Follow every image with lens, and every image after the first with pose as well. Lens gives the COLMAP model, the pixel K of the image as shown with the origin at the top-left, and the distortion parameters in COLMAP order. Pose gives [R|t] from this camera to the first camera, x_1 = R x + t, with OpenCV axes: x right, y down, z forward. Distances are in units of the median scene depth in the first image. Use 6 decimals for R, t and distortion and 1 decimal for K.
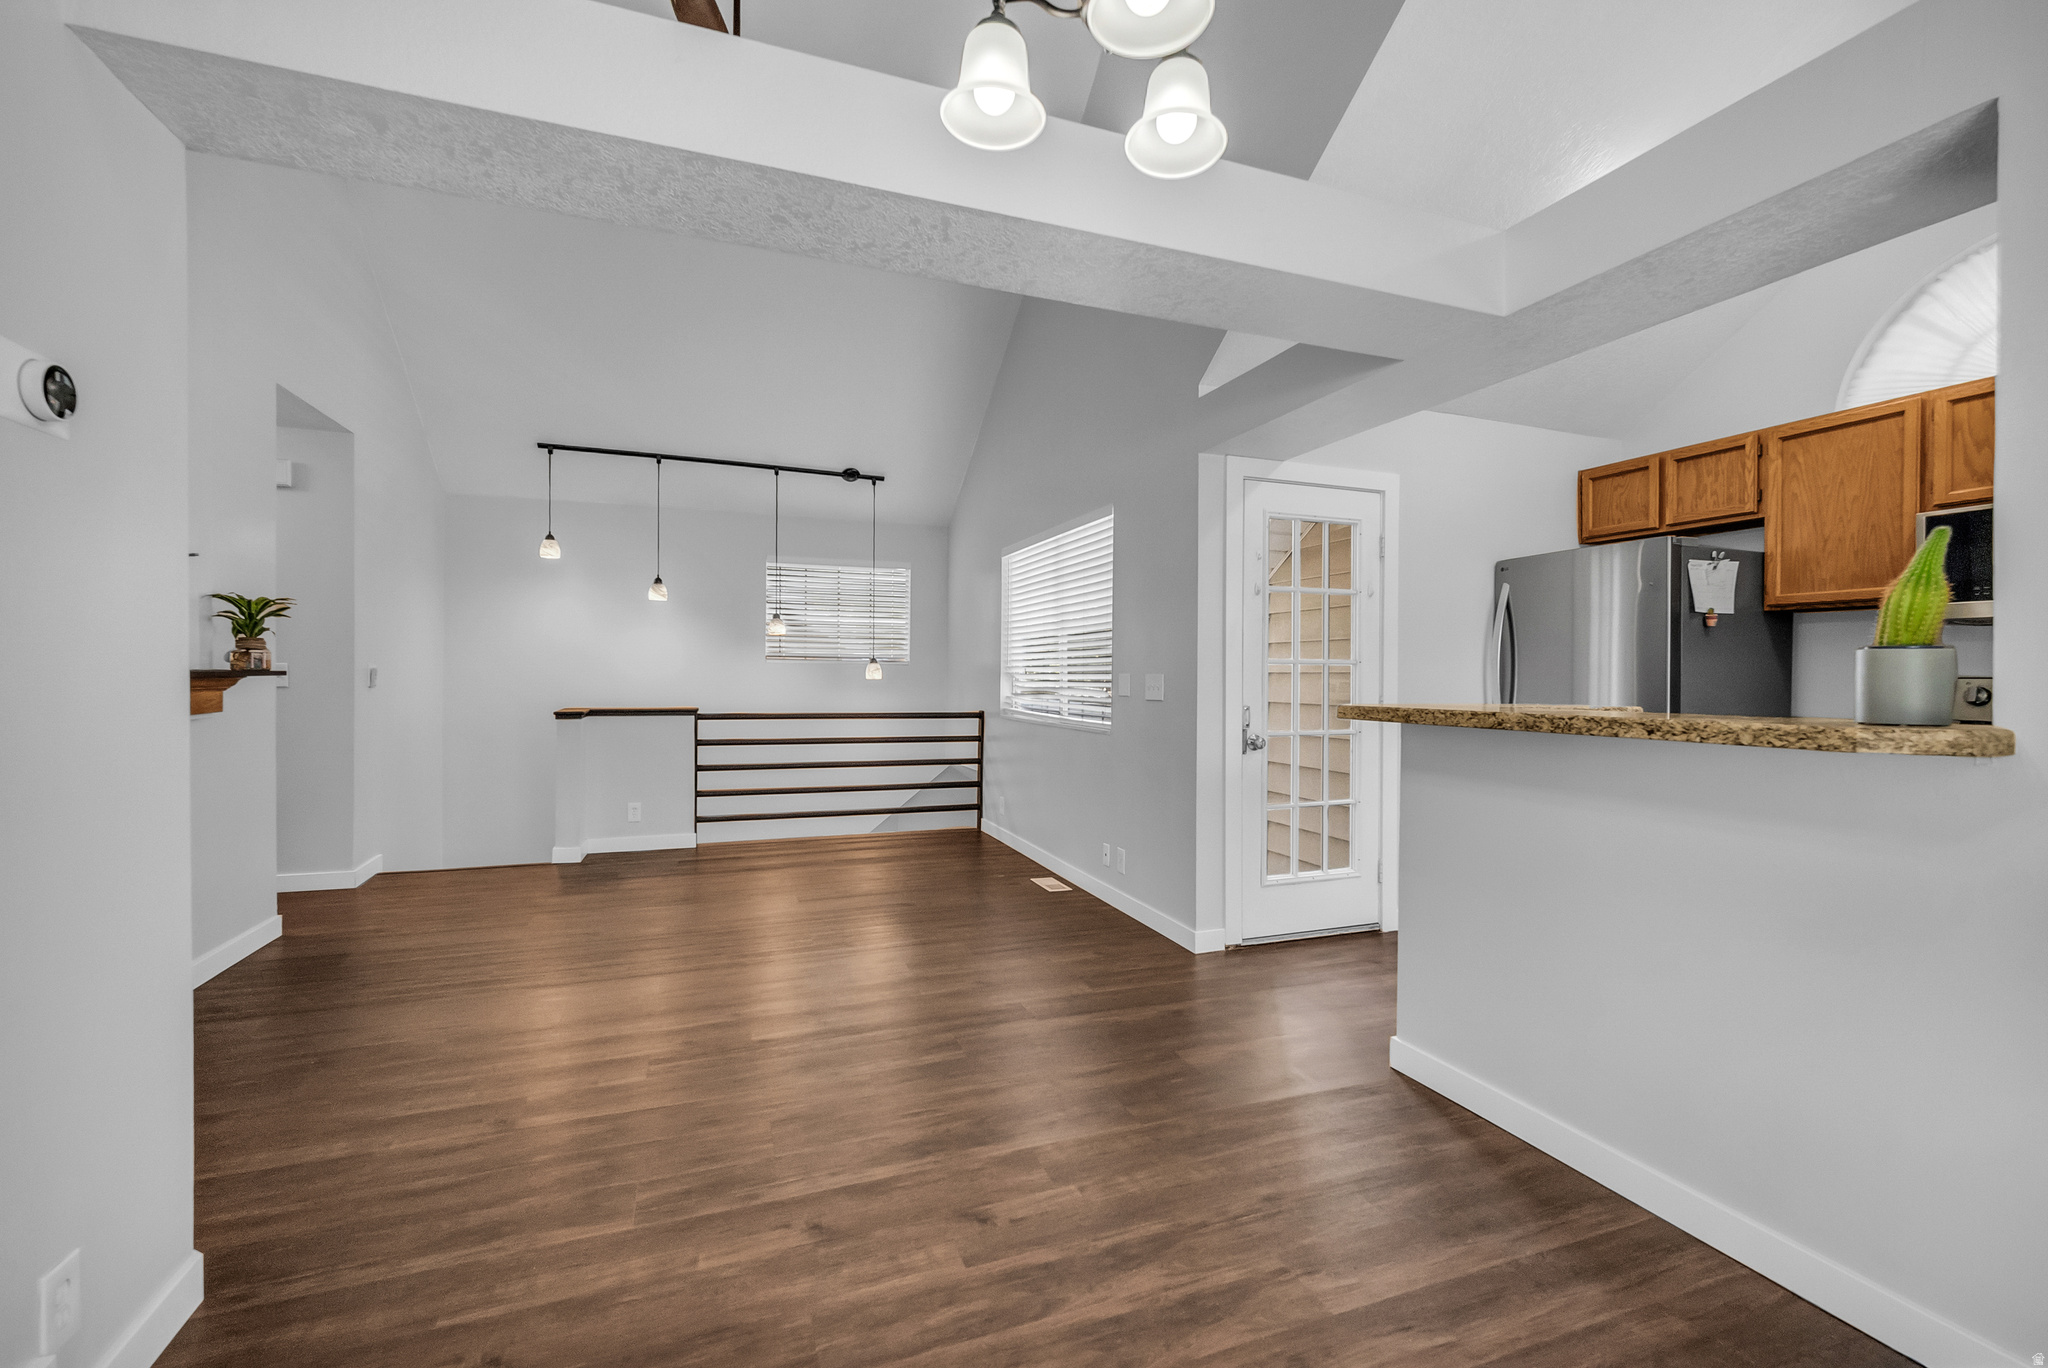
lens RADIAL K [[857.8, 0, 1023.3], [0, 857.8, 679.0], [0, 0, 1]] dist [0.000874, 0.000067]
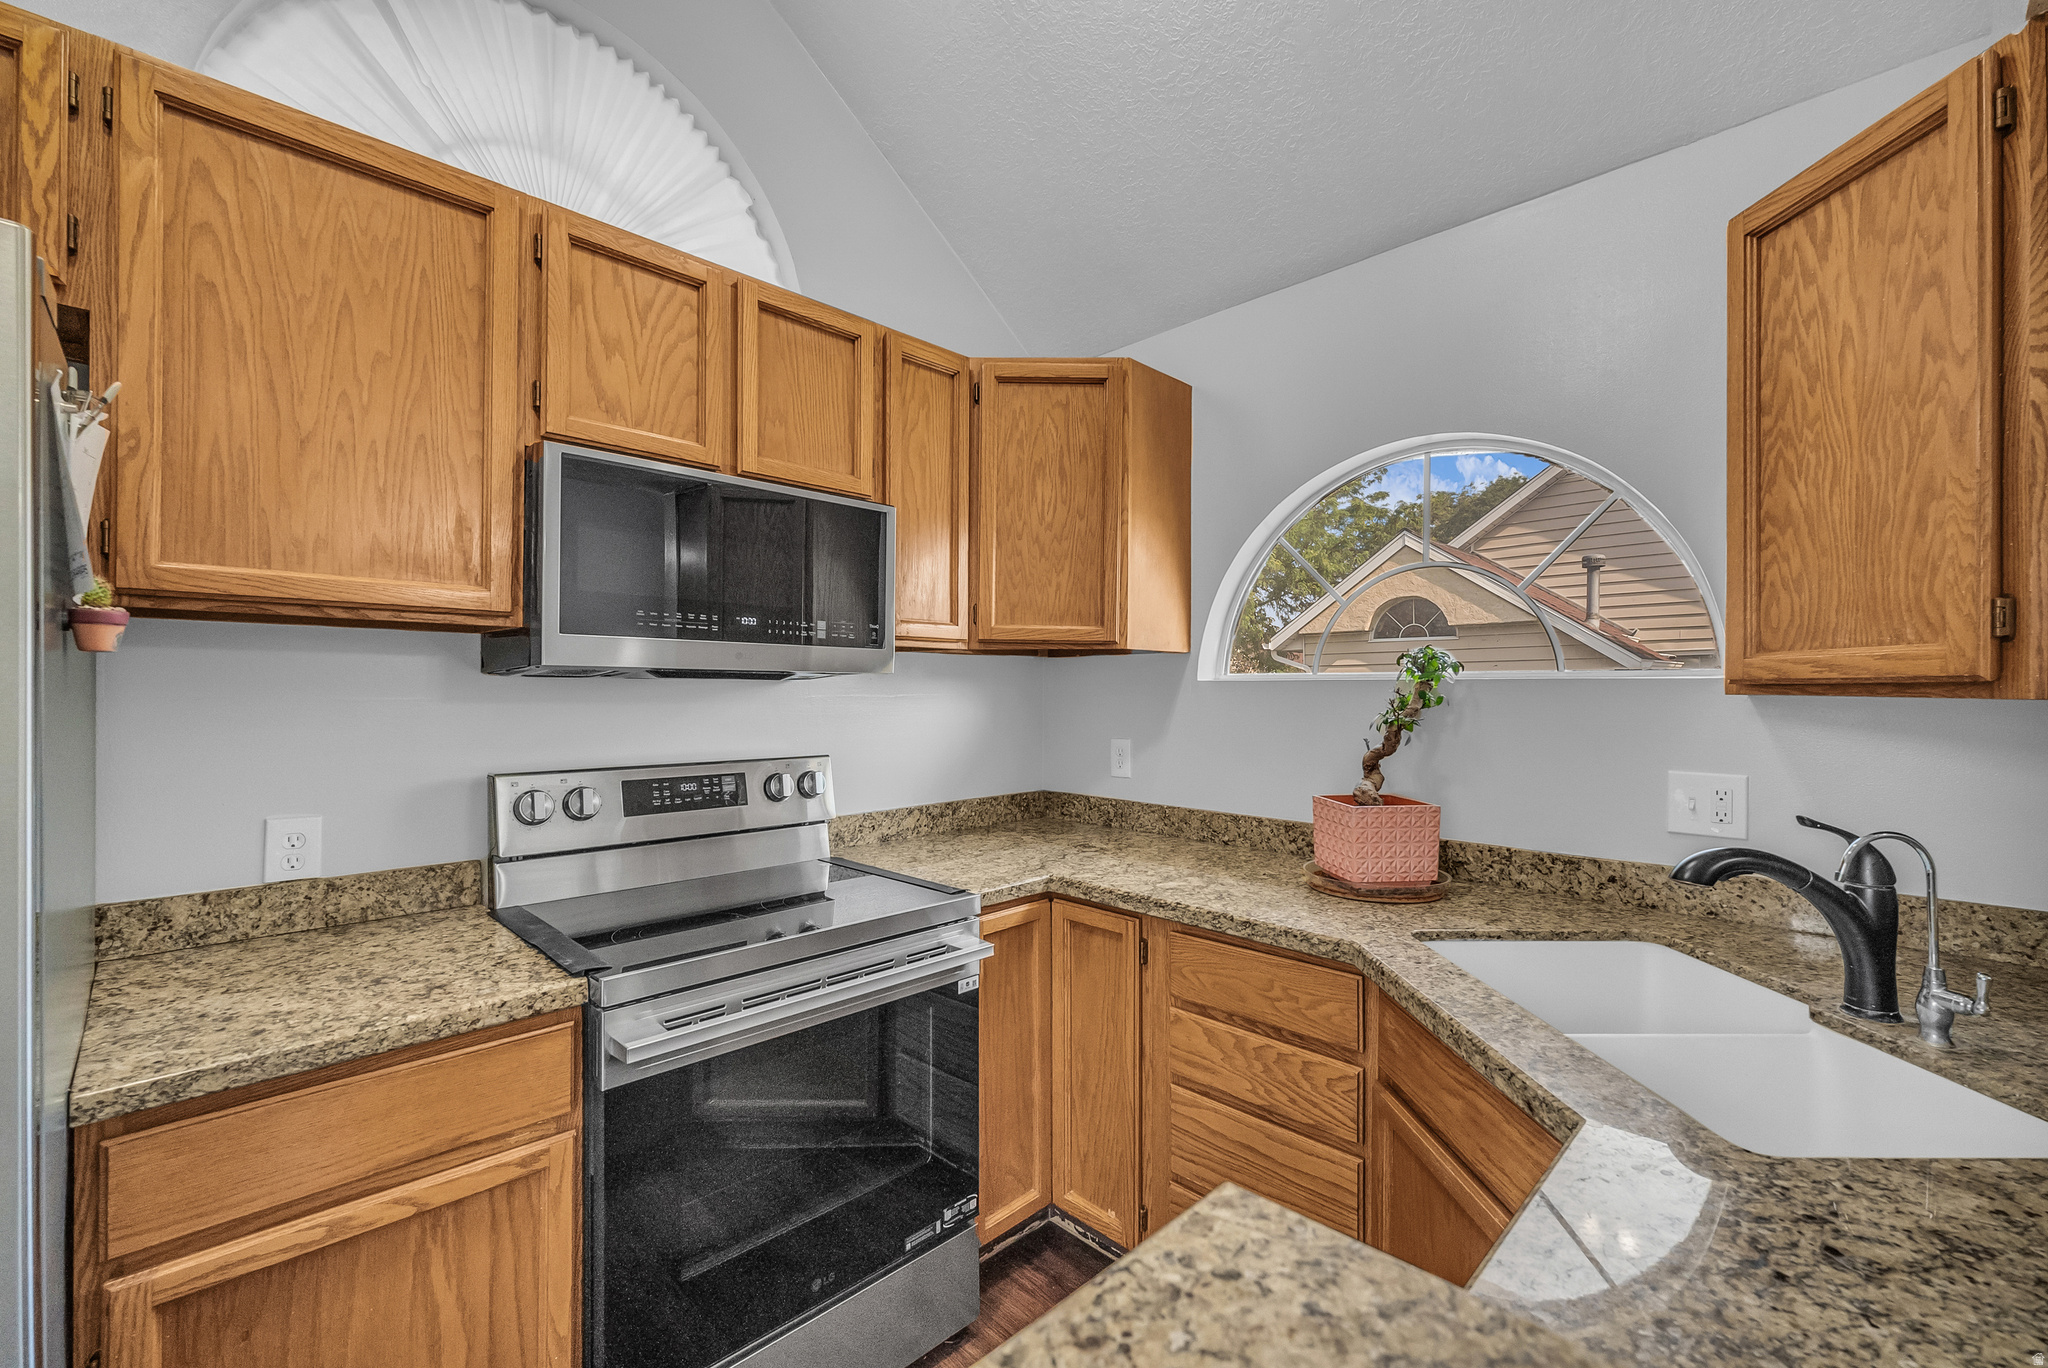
lens RADIAL K [[857.8, 0, 1025.1], [0, 857.8, 688.1], [0, 0, 1]] dist [0.000874, 0.000067]
pose [[-0.409417, -0.000428, 0.912347, 0.451931], [0.005133, 0.999983, 0.002772, -0.049249], [-0.912333, 0.005818, -0.409408, 0.862017]]
